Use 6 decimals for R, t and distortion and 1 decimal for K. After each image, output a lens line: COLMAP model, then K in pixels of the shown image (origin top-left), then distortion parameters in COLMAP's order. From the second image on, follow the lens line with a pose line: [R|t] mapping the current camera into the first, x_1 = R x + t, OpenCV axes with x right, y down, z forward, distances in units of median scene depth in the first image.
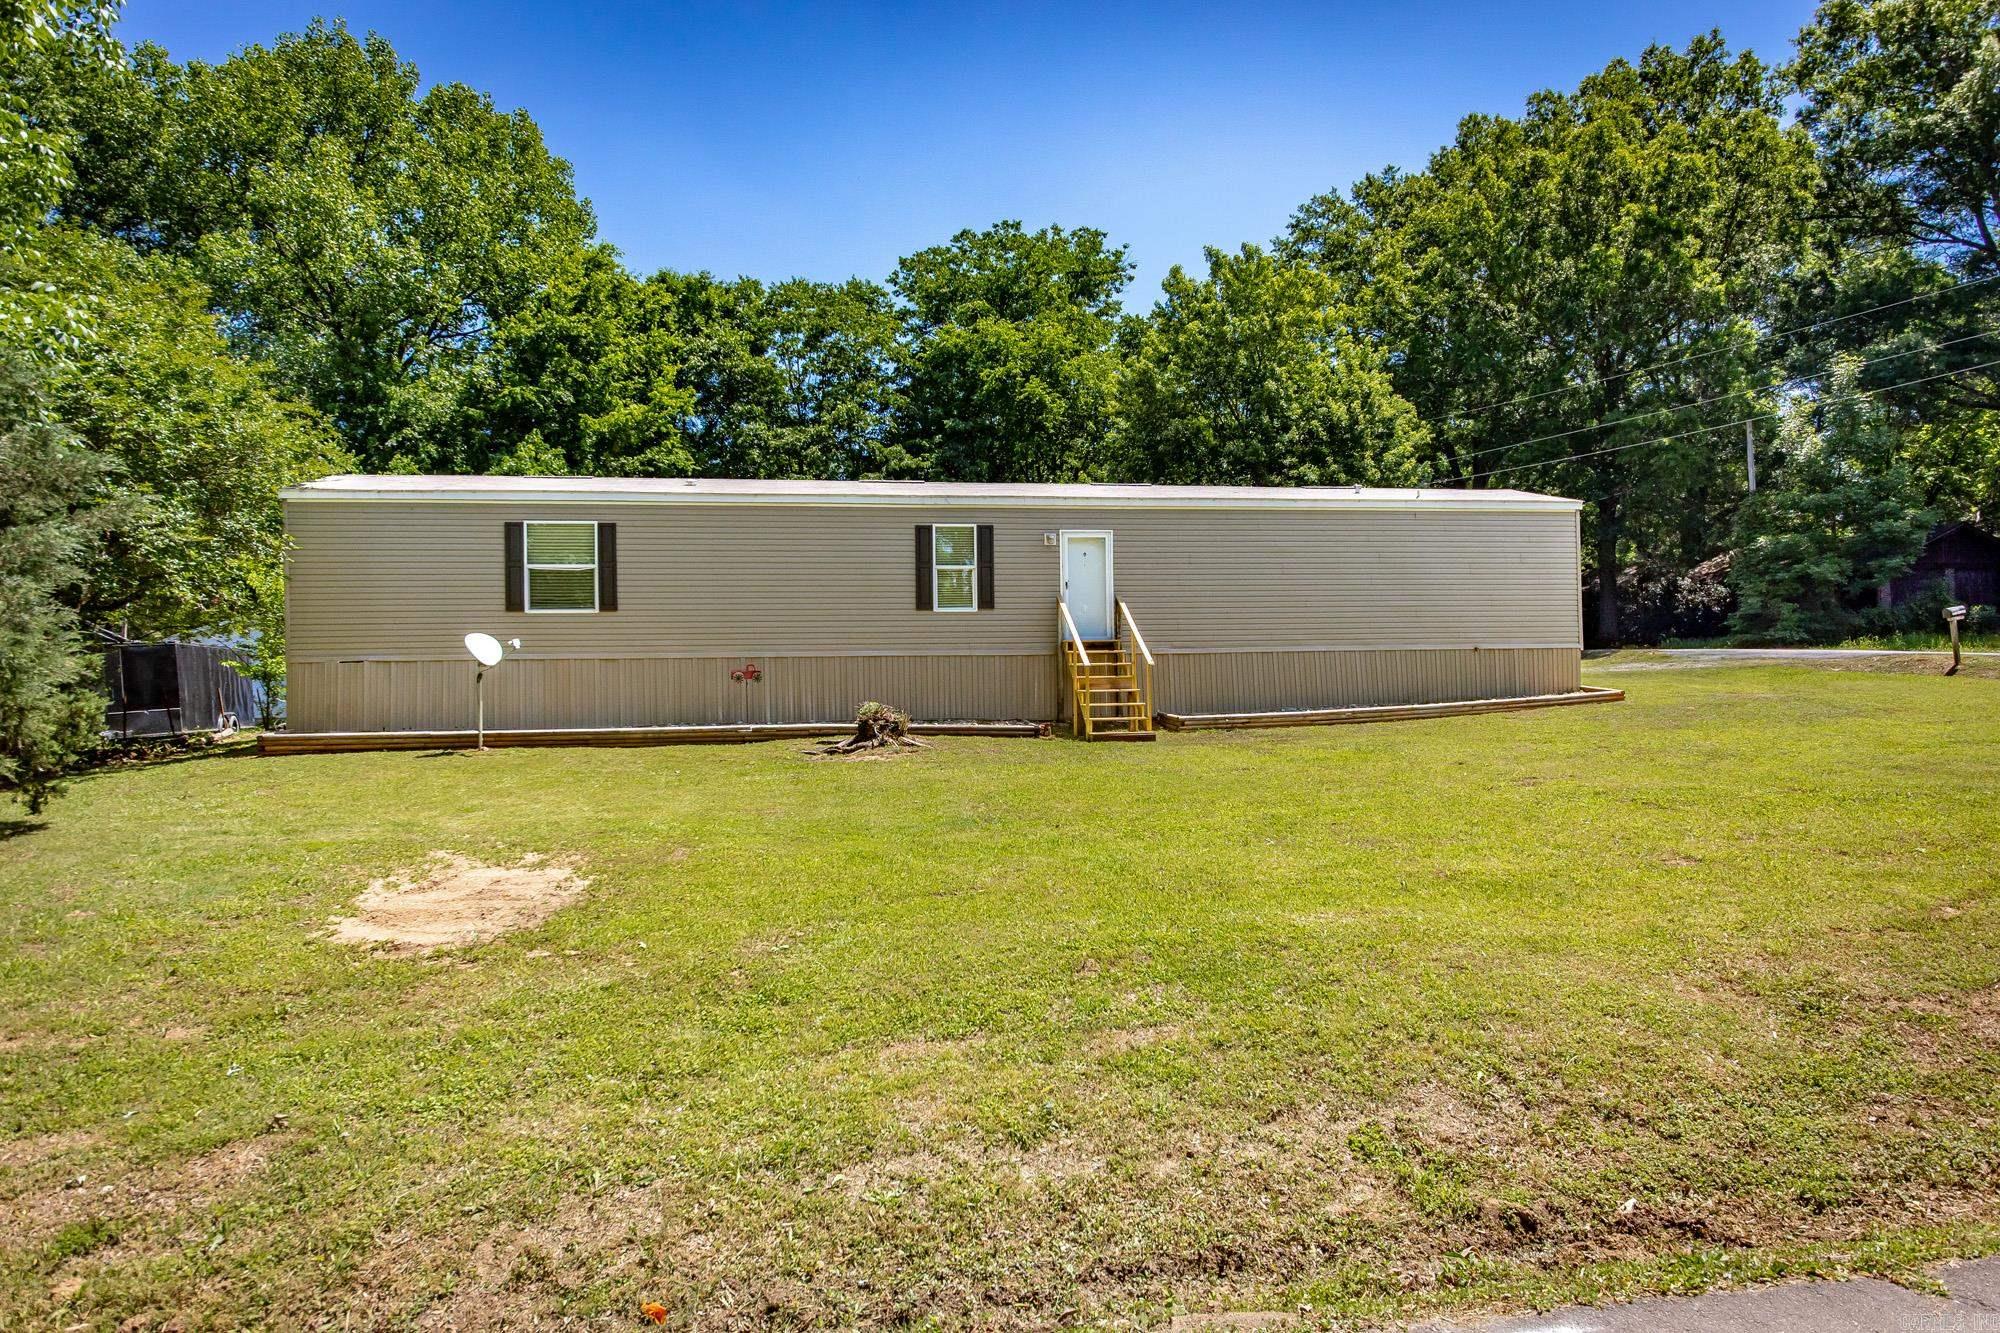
lens RADIAL K [[1202.1, 0, 1000.0], [0, 1202.1, 666.5], [0, 0, 1]] dist [0.004956, 0.000951]
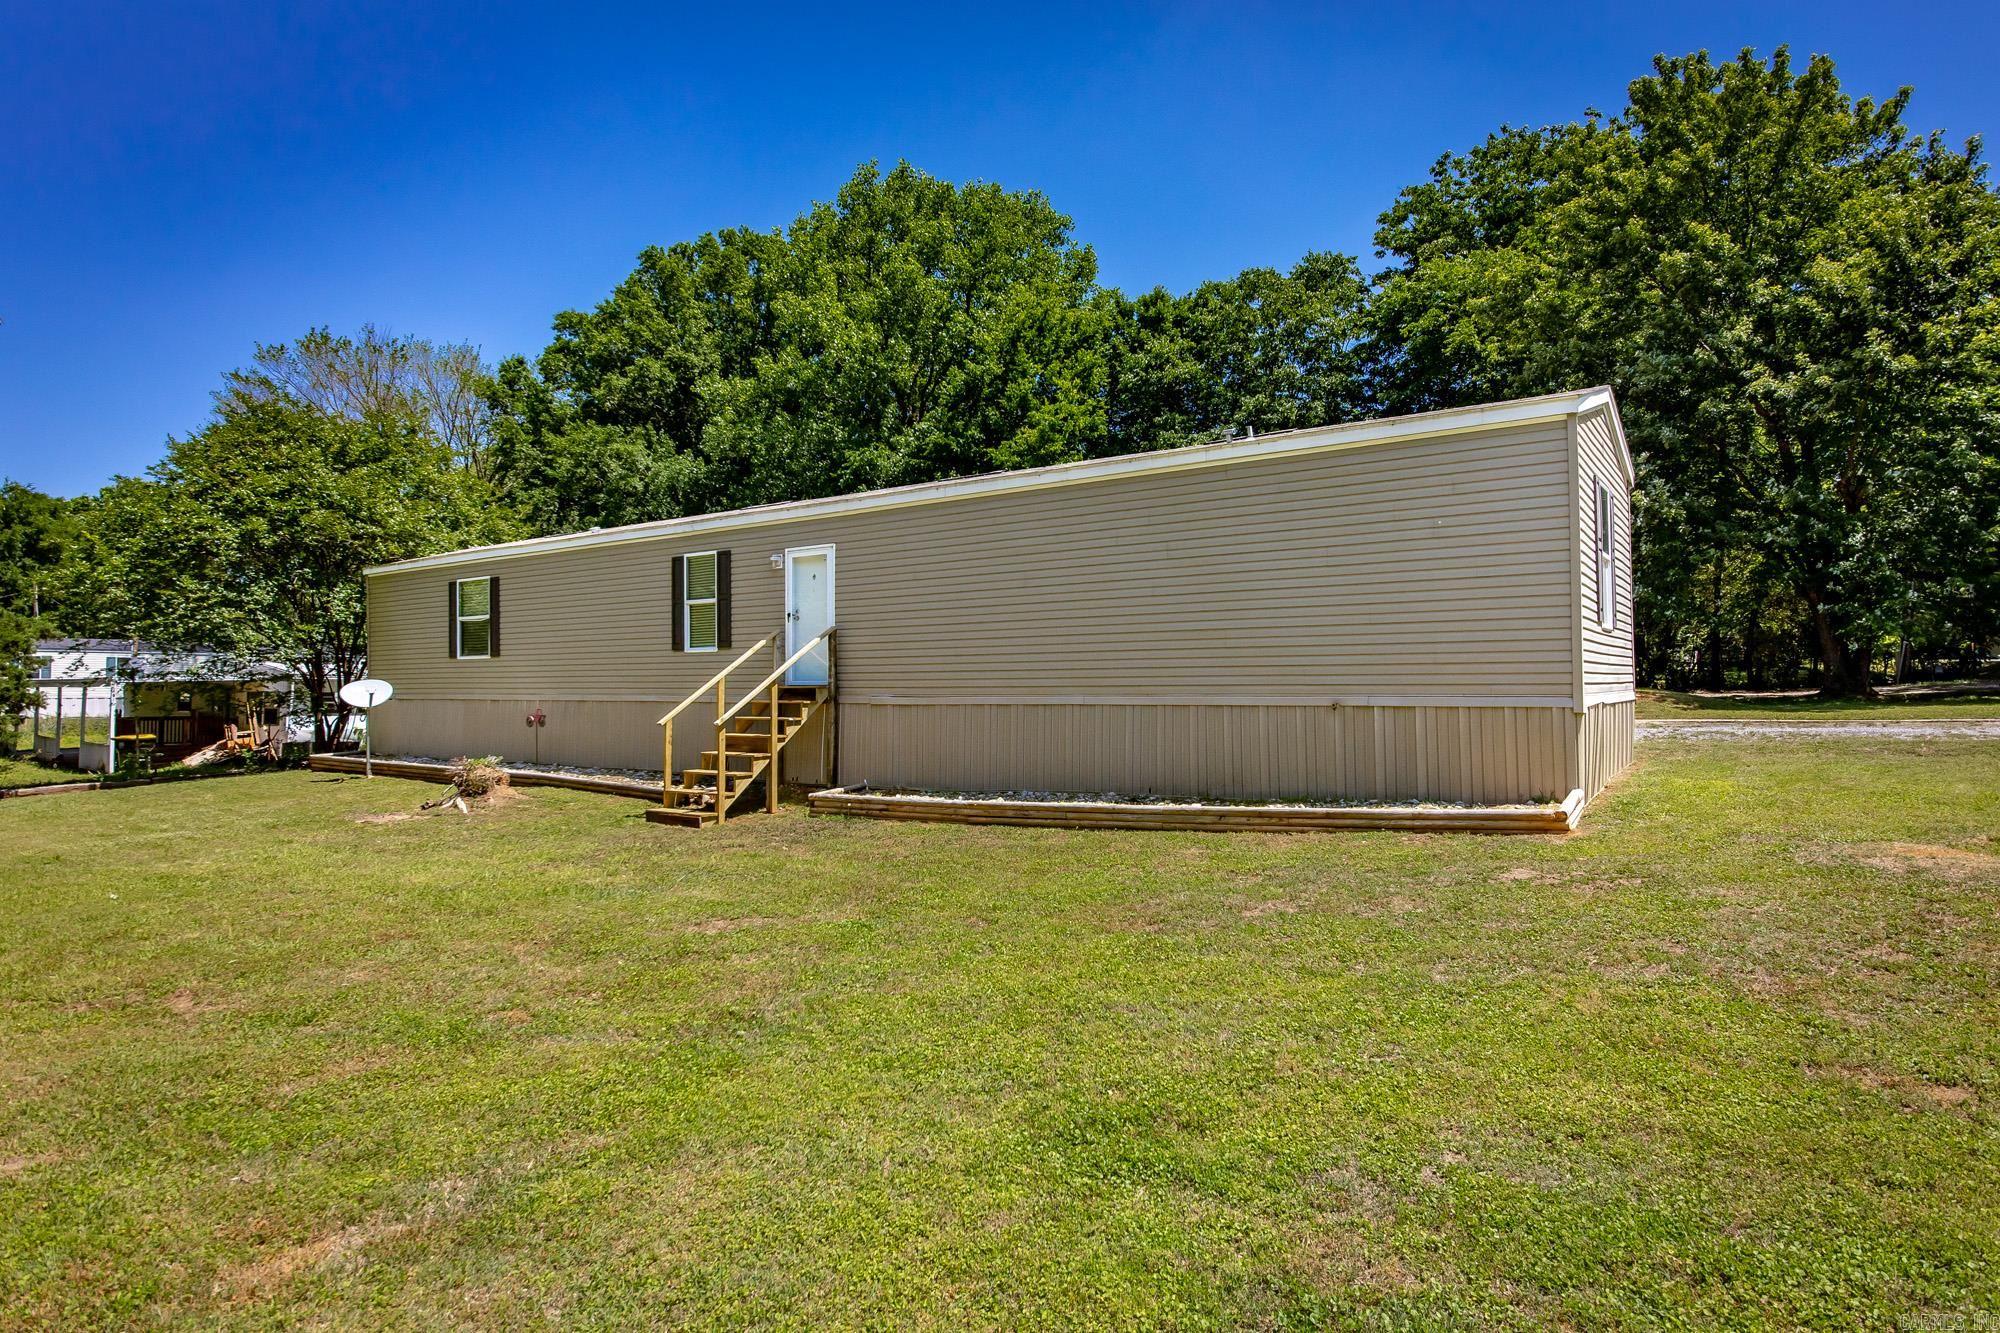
lens RADIAL K [[1125.0, 0, 1000.0], [0, 1125.0, 666.5], [0, 0, 1]] dist [0.059491, 0.000147]
pose [[0.695496, -0.003827, -0.718519, 0.695486], [-0.002587, 0.999966, -0.007830, -0.028968], [0.718525, 0.007305, 0.695463, 0.576059]]
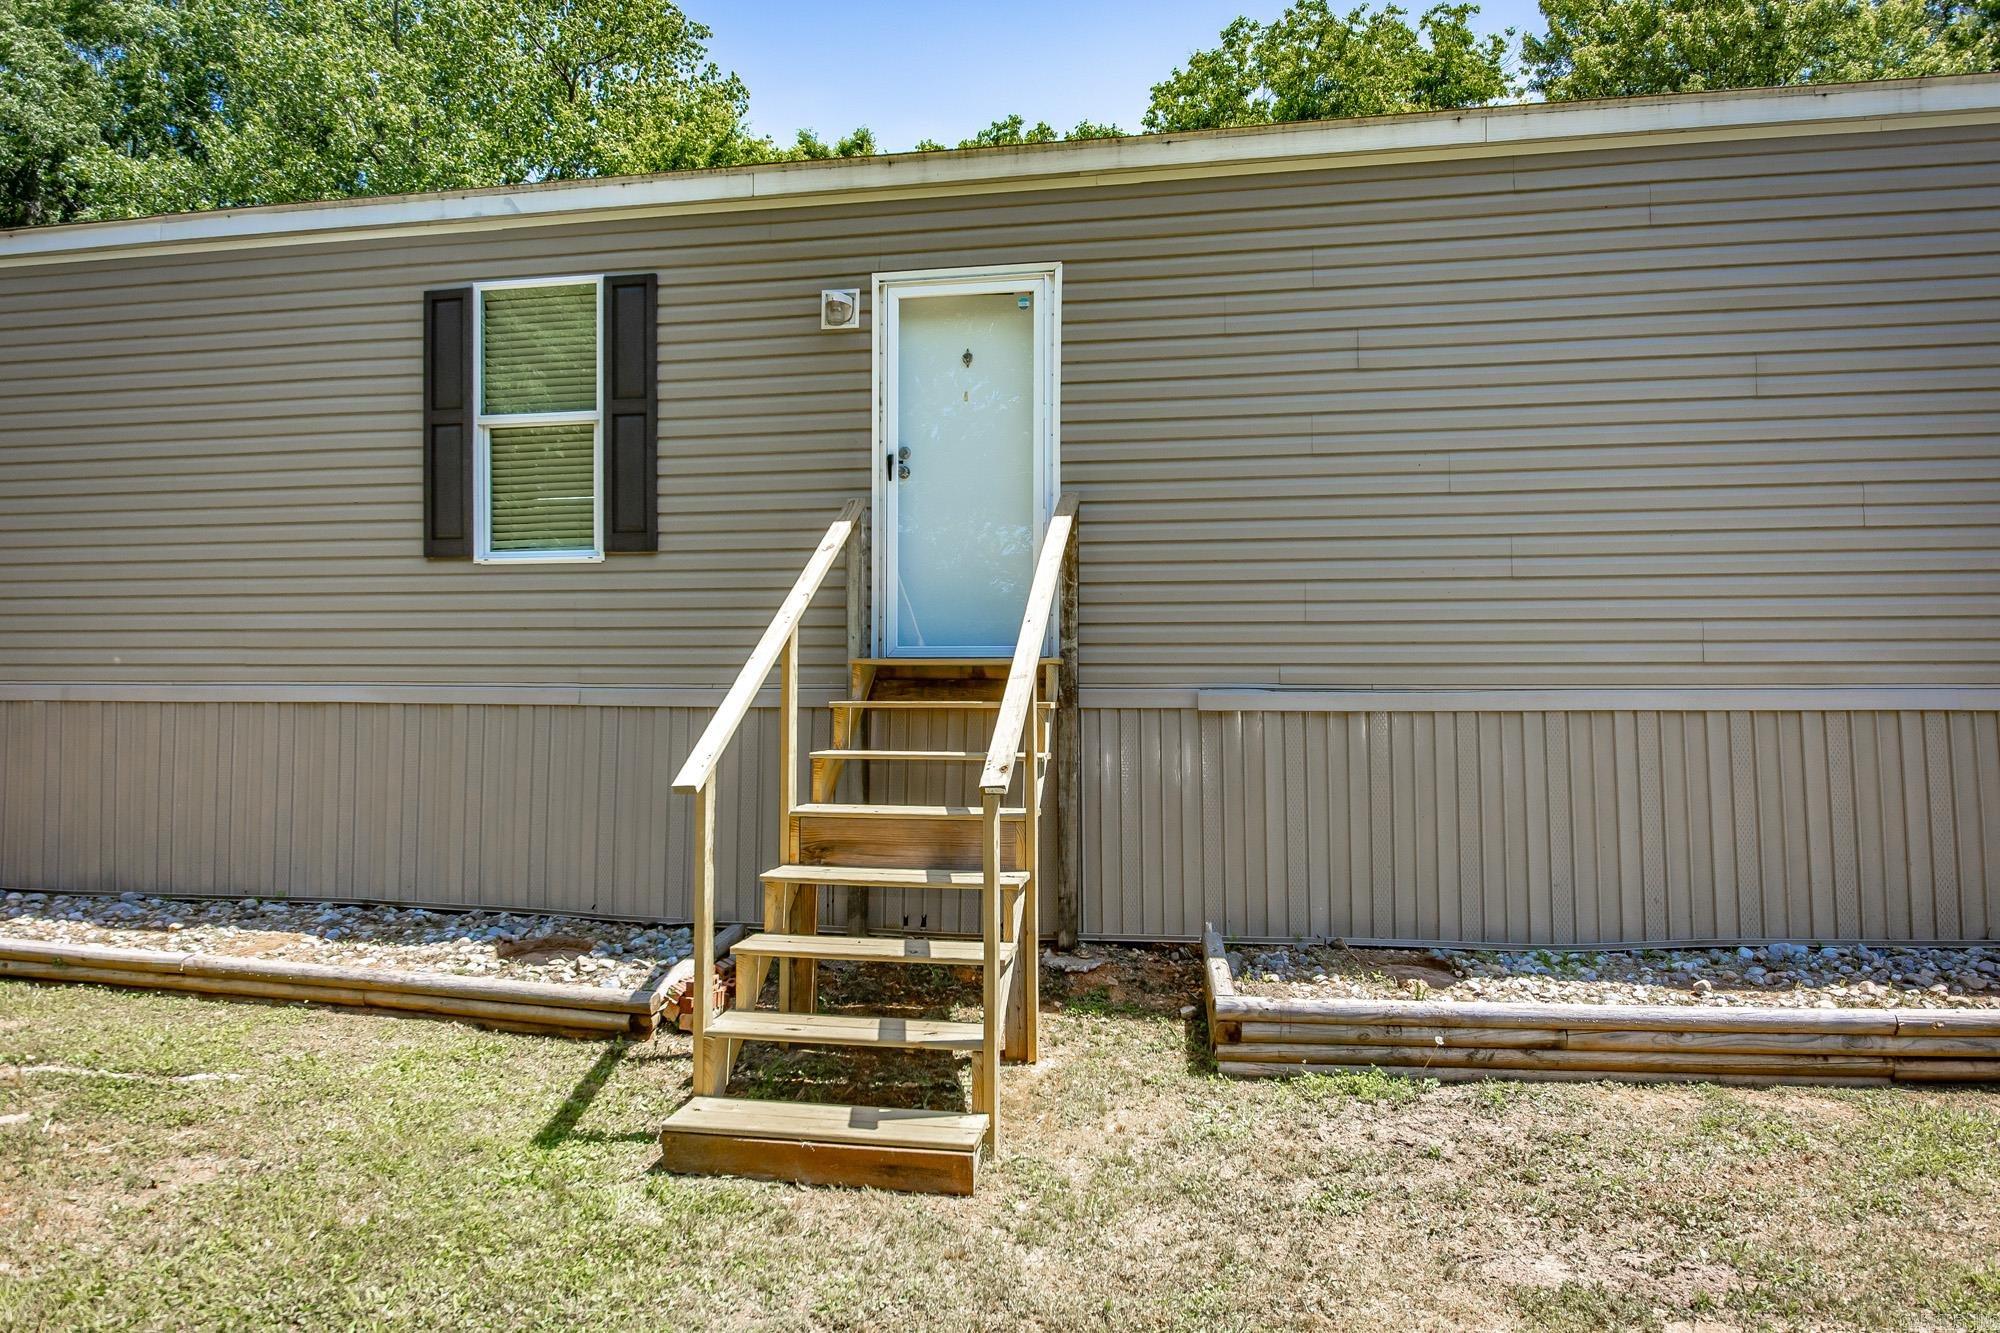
lens RADIAL K [[1202.1, 0, 1000.0], [0, 1202.1, 666.5], [0, 0, 1]] dist [0.004956, 0.000951]
pose [[0.939543, 0.011490, -0.342237, 0.178138], [-0.009092, 0.999922, 0.008612, -0.022469], [0.342309, -0.004979, 0.939574, 0.739015]]
